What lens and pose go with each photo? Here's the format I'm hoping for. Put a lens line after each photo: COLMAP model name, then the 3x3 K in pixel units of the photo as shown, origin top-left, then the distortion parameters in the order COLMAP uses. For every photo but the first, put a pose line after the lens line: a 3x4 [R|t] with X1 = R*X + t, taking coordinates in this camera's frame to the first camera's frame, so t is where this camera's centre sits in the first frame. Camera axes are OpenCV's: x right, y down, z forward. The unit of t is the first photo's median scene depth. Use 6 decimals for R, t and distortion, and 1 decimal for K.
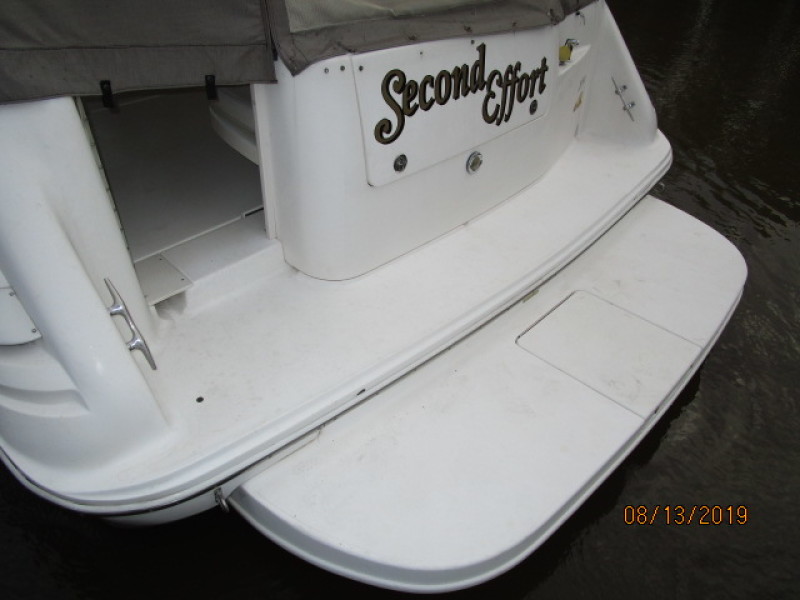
lens RADIAL K [[577.2, 0, 402.9], [0, 577.2, 300.6], [0, 0, 1]] dist [-0.027863, 0.005508]
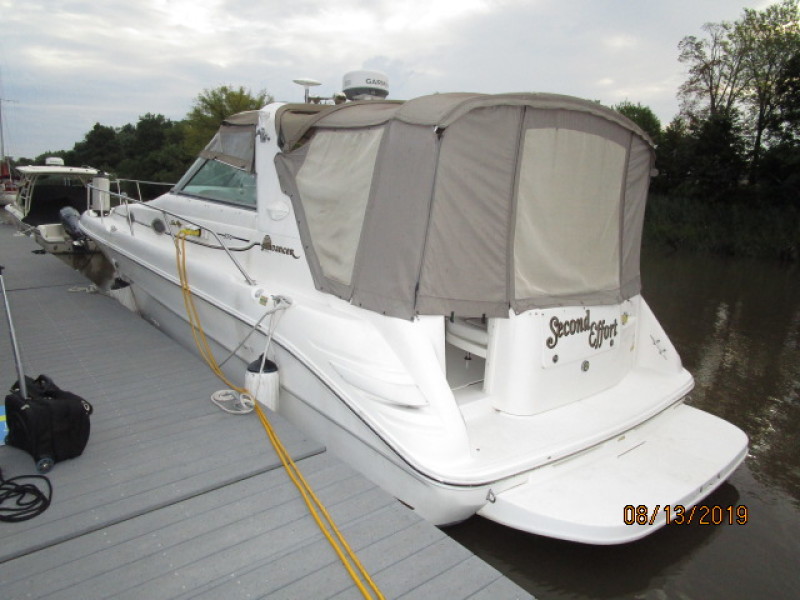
lens RADIAL K [[577.2, 0, 405.0], [0, 577.2, 302.8], [0, 0, 1]] dist [-0.027863, 0.005508]
pose [[0.997405, 0.038761, -0.060672, -0.404314], [-0.062103, 0.889529, -0.452639, 0.527454], [0.036424, 0.455232, 0.889627, -0.912988]]
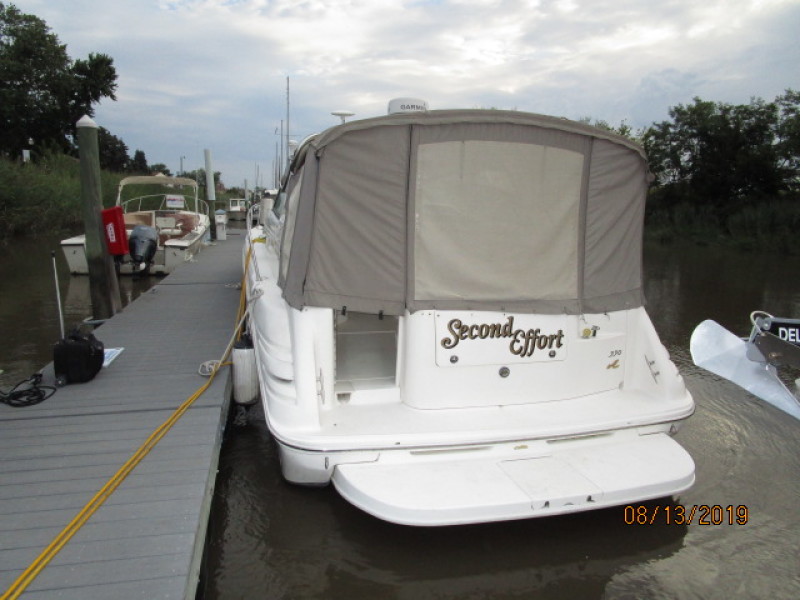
lens RADIAL K [[577.2, 0, 402.1], [0, 577.2, 301.7], [0, 0, 1]] dist [-0.027863, 0.005508]
pose [[0.858209, 0.084440, -0.506307, 0.864440], [-0.317109, 0.862853, -0.393608, 0.470172], [0.403632, 0.498353, 0.767285, -0.820543]]
